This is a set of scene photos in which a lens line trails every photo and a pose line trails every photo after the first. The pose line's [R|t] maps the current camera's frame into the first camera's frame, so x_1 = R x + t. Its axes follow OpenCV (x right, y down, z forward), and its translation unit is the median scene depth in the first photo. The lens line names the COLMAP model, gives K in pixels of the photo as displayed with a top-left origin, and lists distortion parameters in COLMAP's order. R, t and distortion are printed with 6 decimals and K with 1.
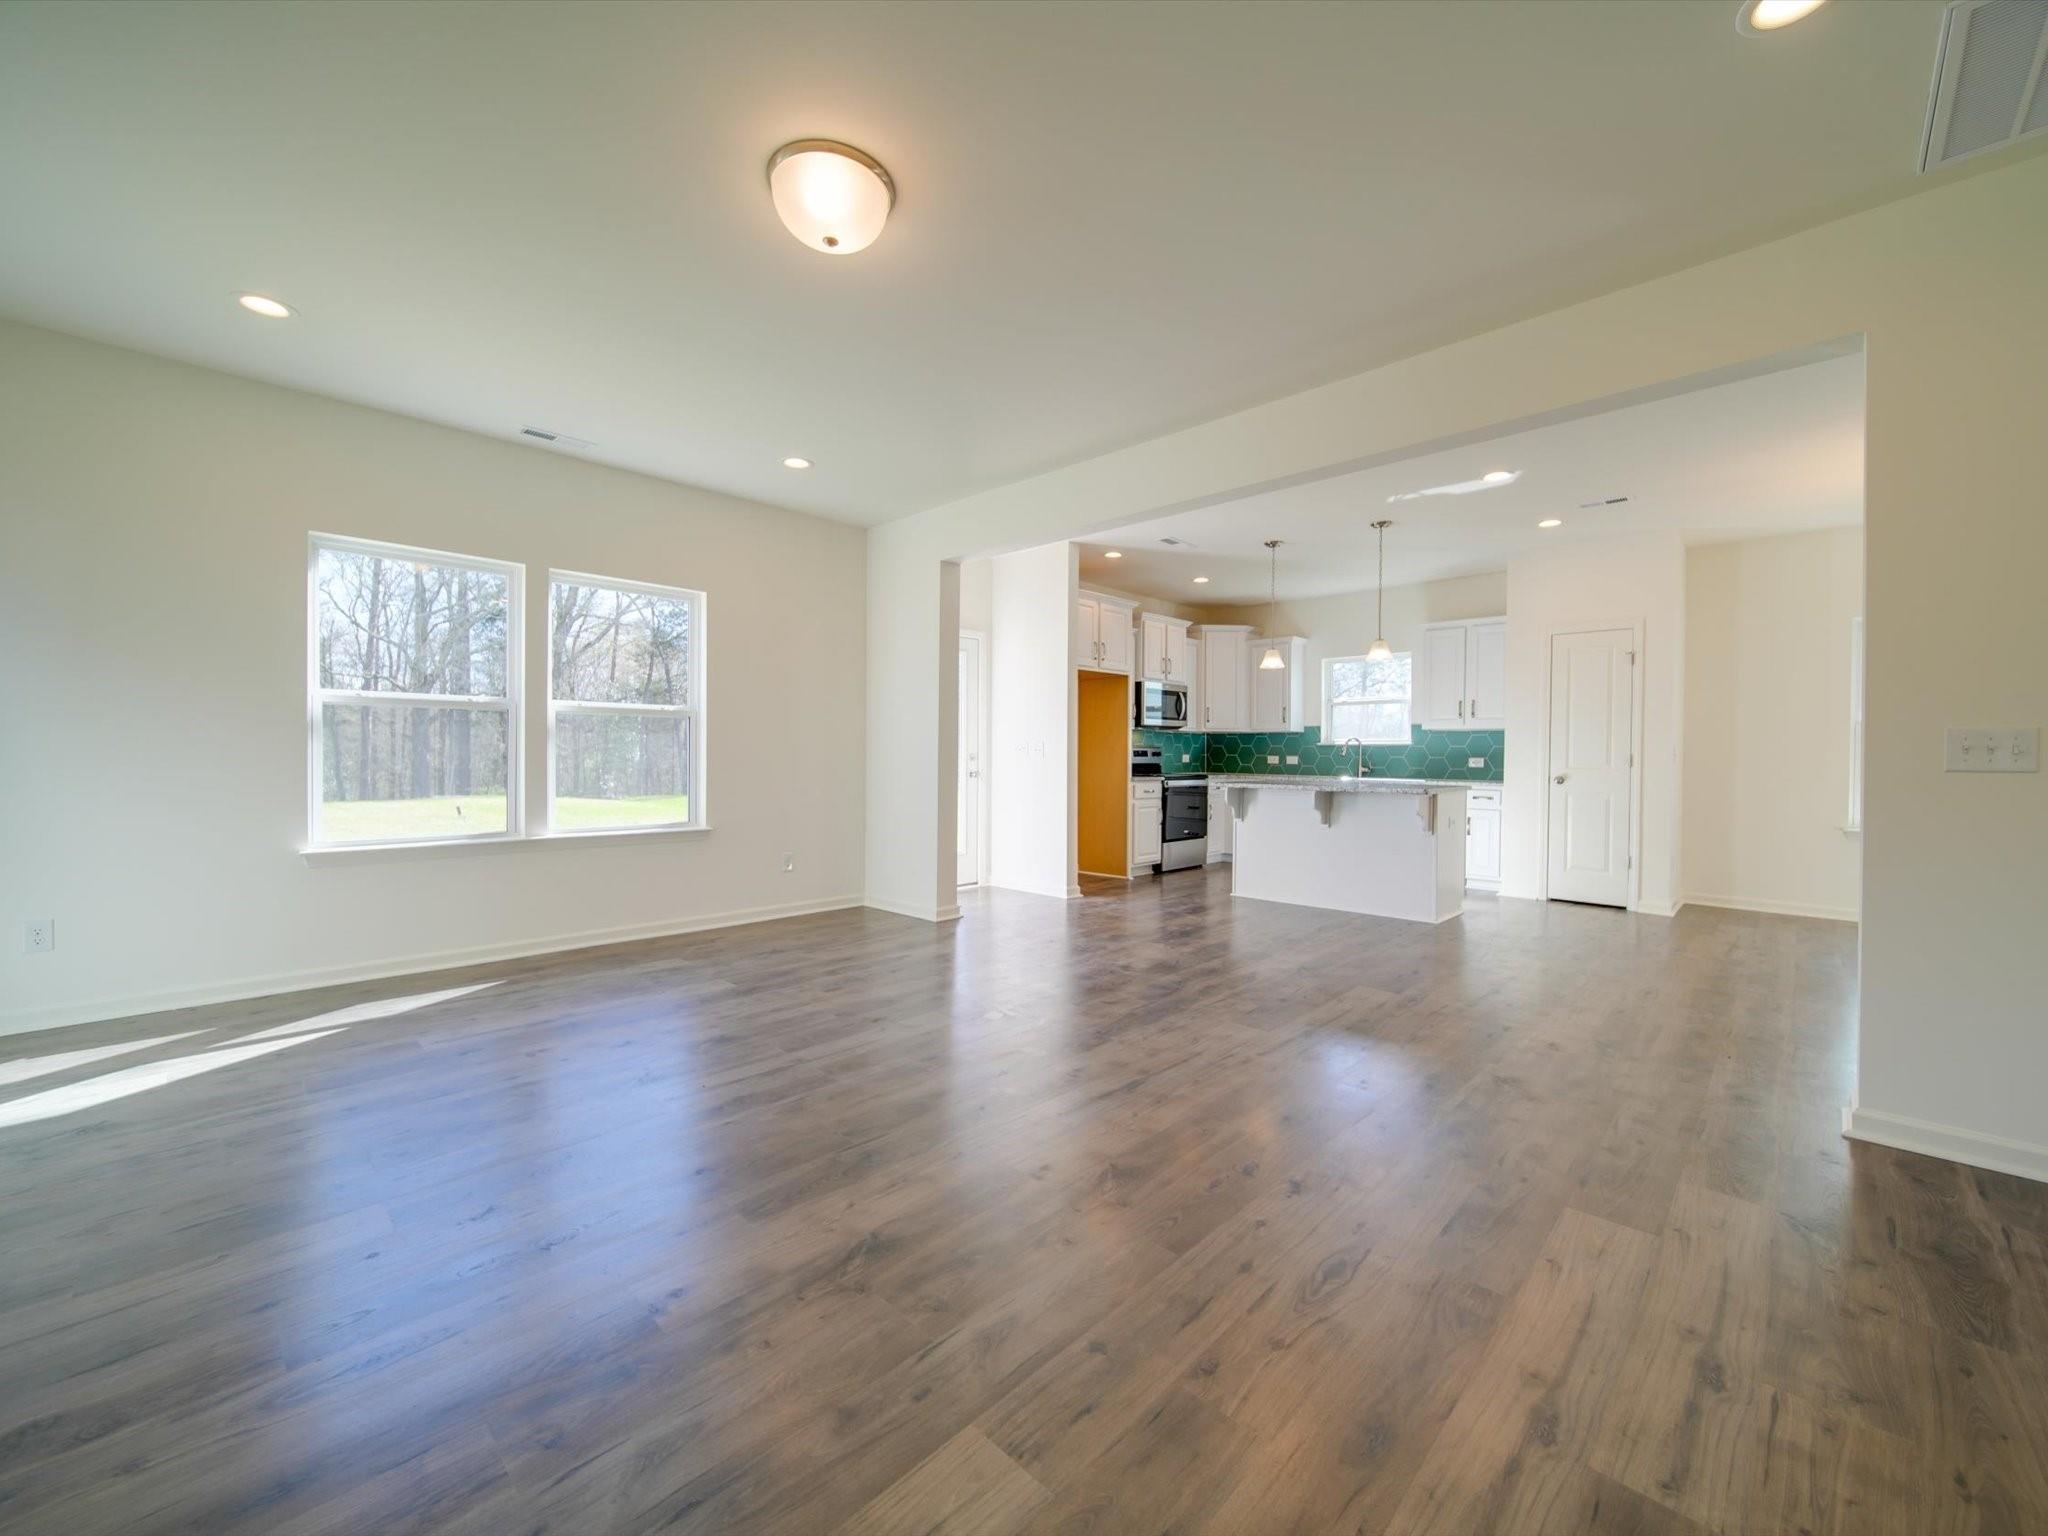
lens RADIAL K [[812.2, 0, 1032.3], [0, 812.2, 758.2], [0, 0, 1]] dist [-0.000001, -0.001309]
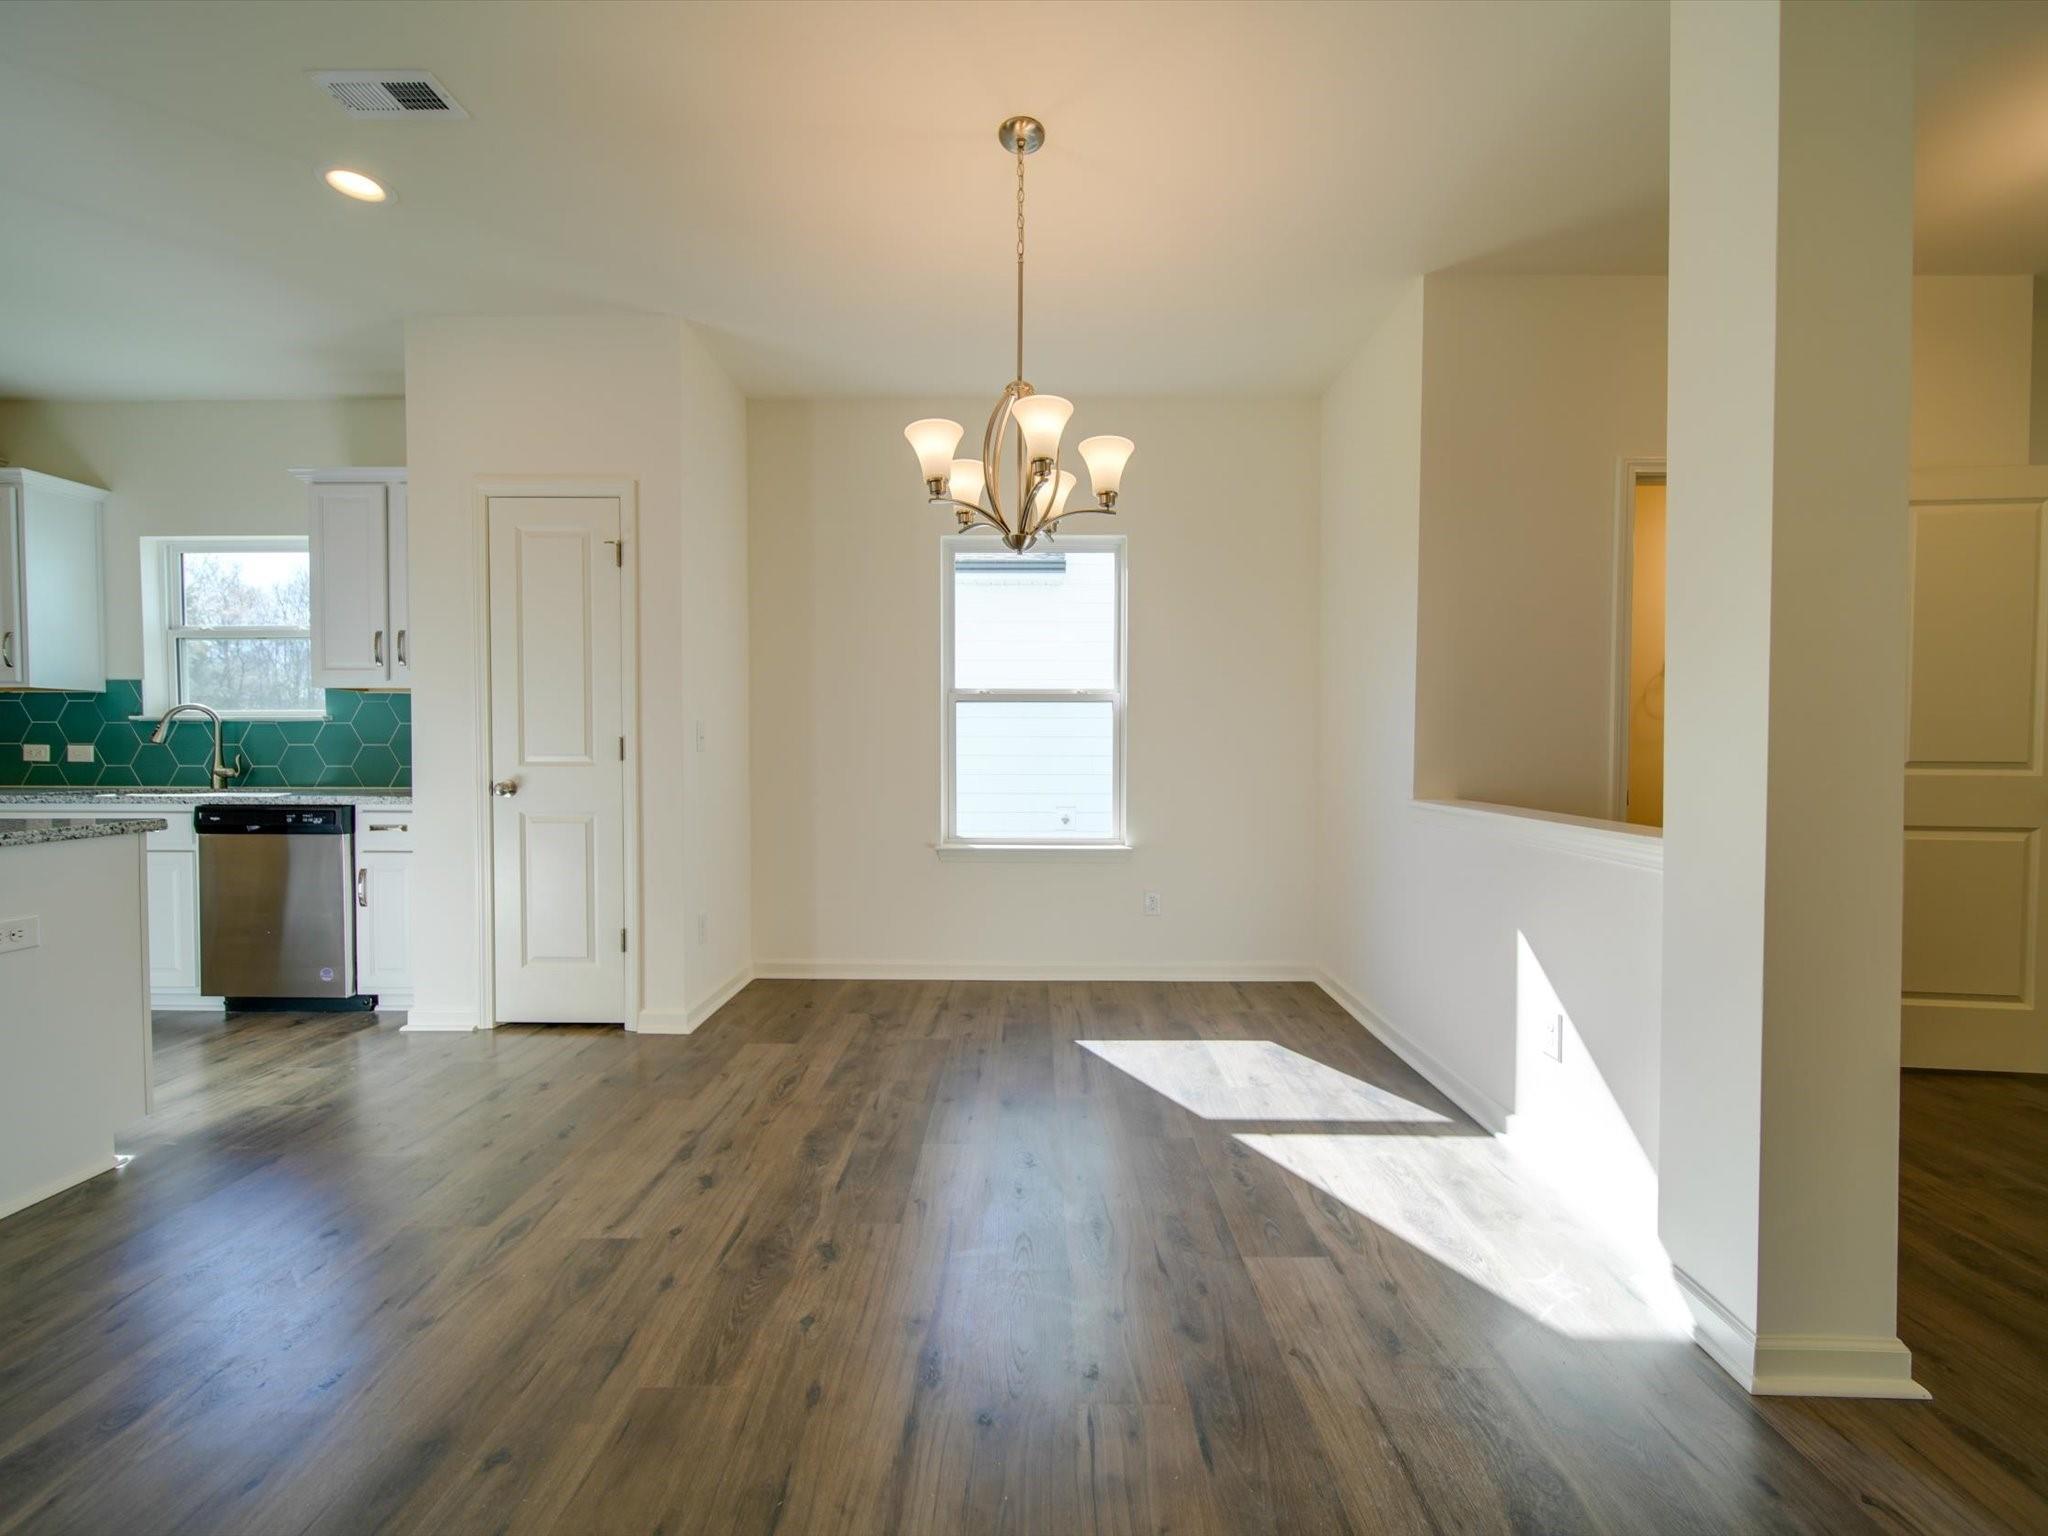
lens RADIAL K [[812.2, 0, 1032.7], [0, 812.2, 767.5], [0, 0, 1]] dist [-0.000001, -0.001309]
pose [[0.722013, -0.028509, 0.691292, 0.609802], [0.008784, 0.999448, 0.032044, 0.000665], [-0.691824, -0.017064, 0.721865, 0.468908]]
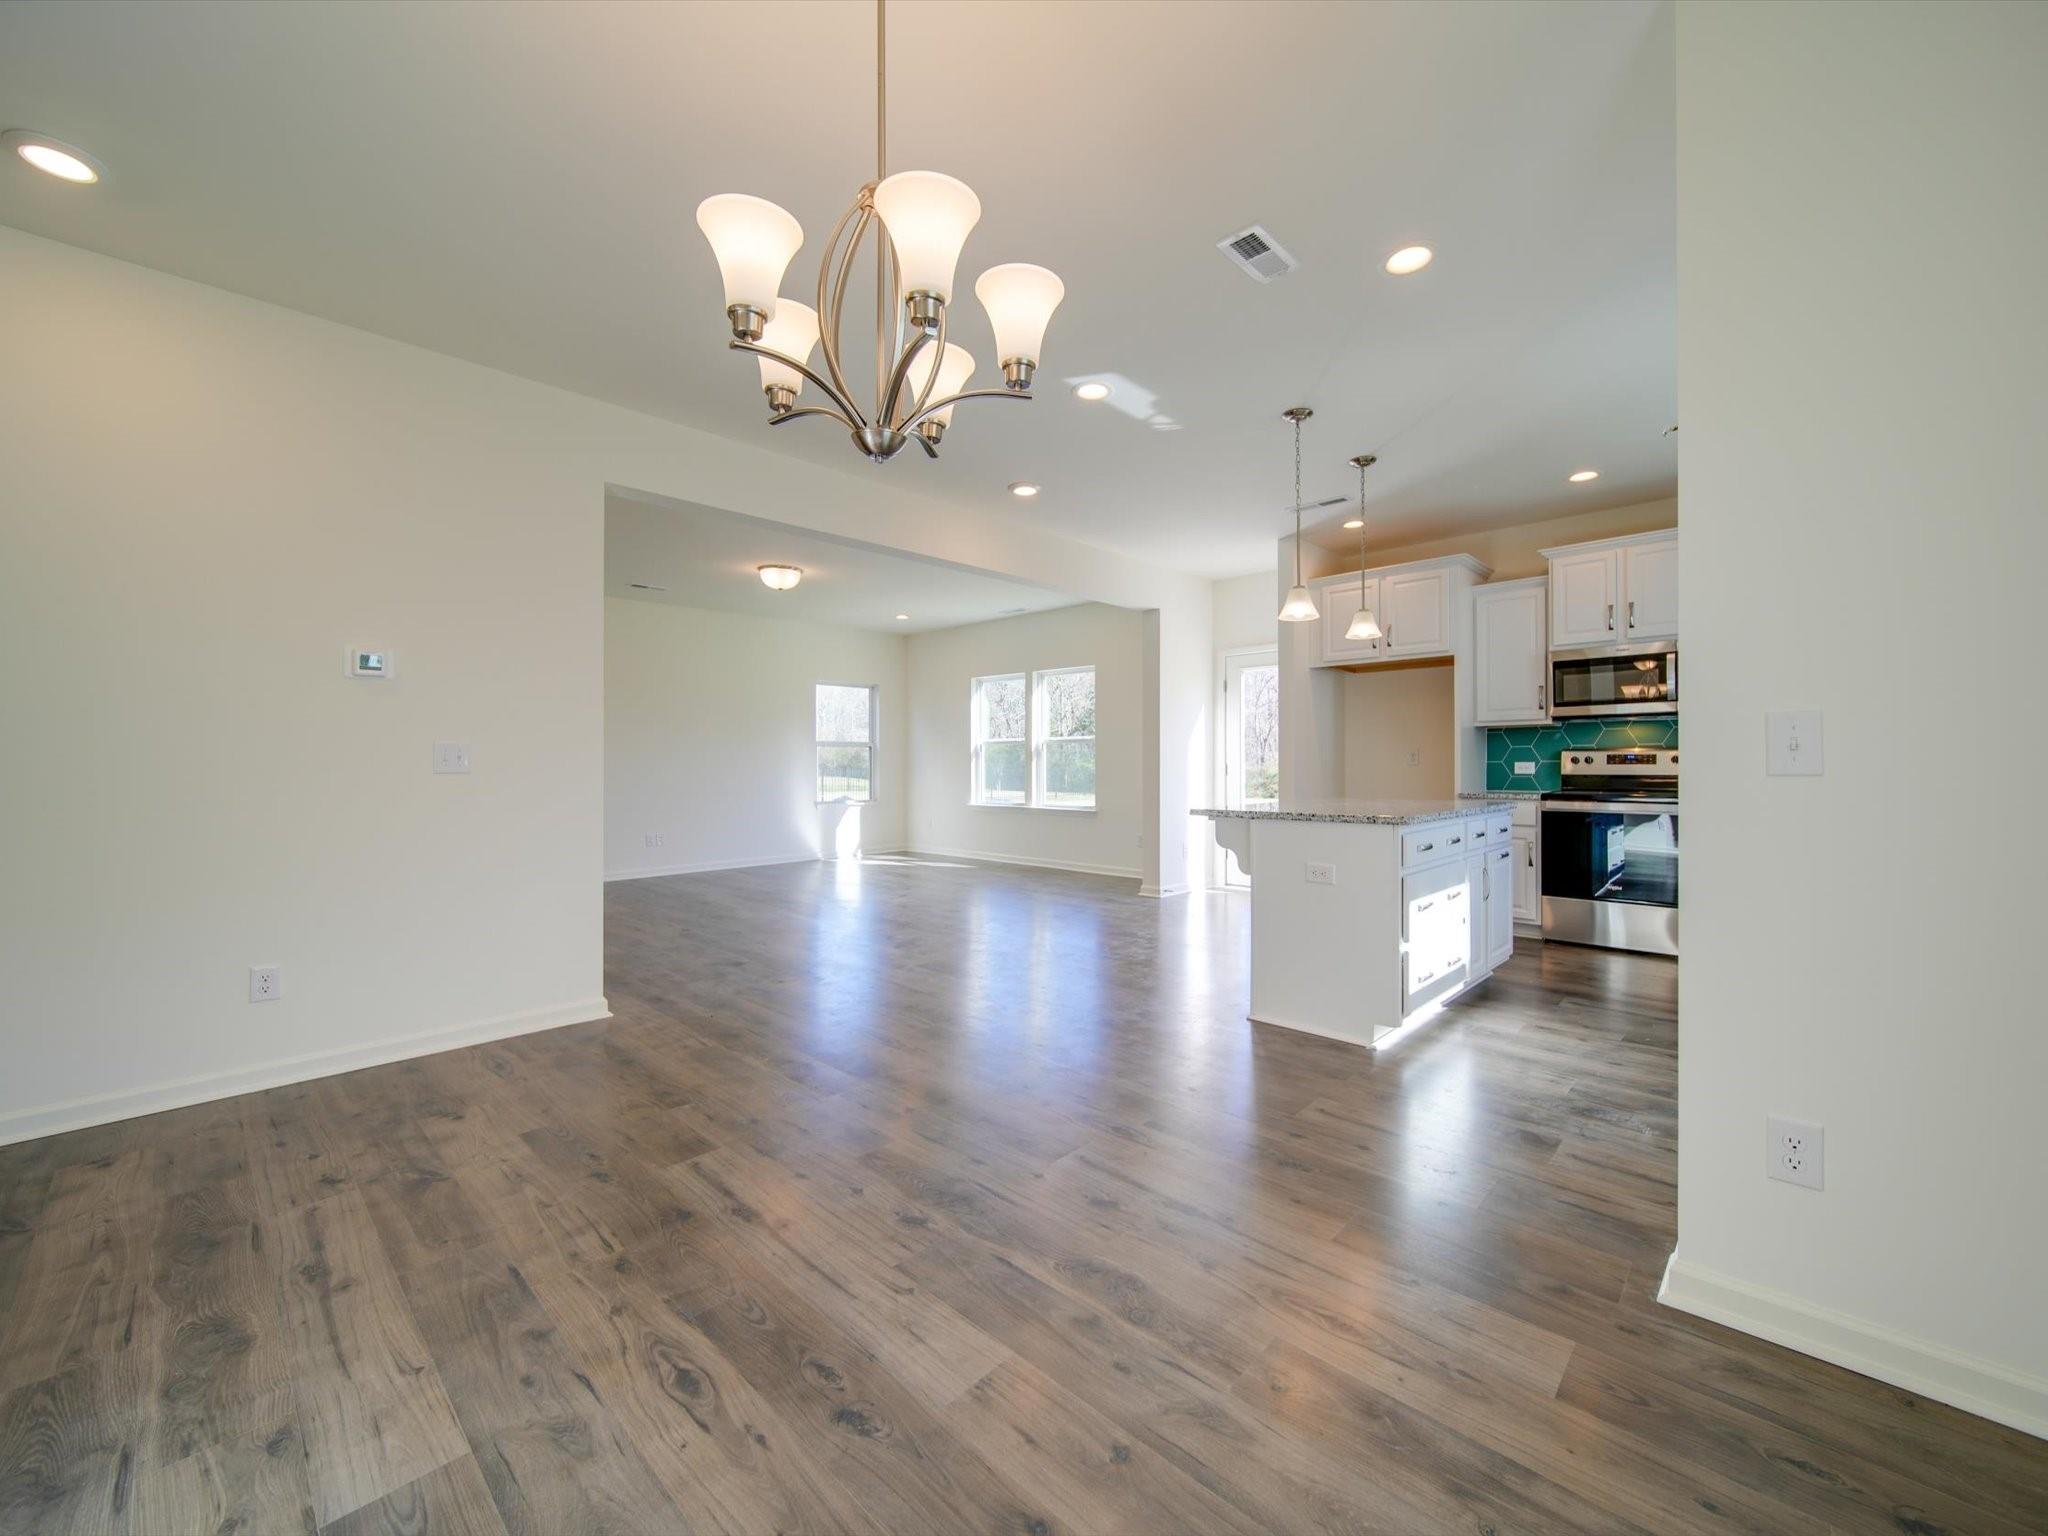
lens RADIAL K [[812.2, 0, 1031.2], [0, 812.2, 761.9], [0, 0, 1]] dist [-0.000001, -0.001309]
pose [[0.002328, -0.009661, -0.999951, 1.135976], [-0.000516, 0.999953, -0.009662, 0.003721], [0.999997, 0.000539, 0.002323, 0.810205]]
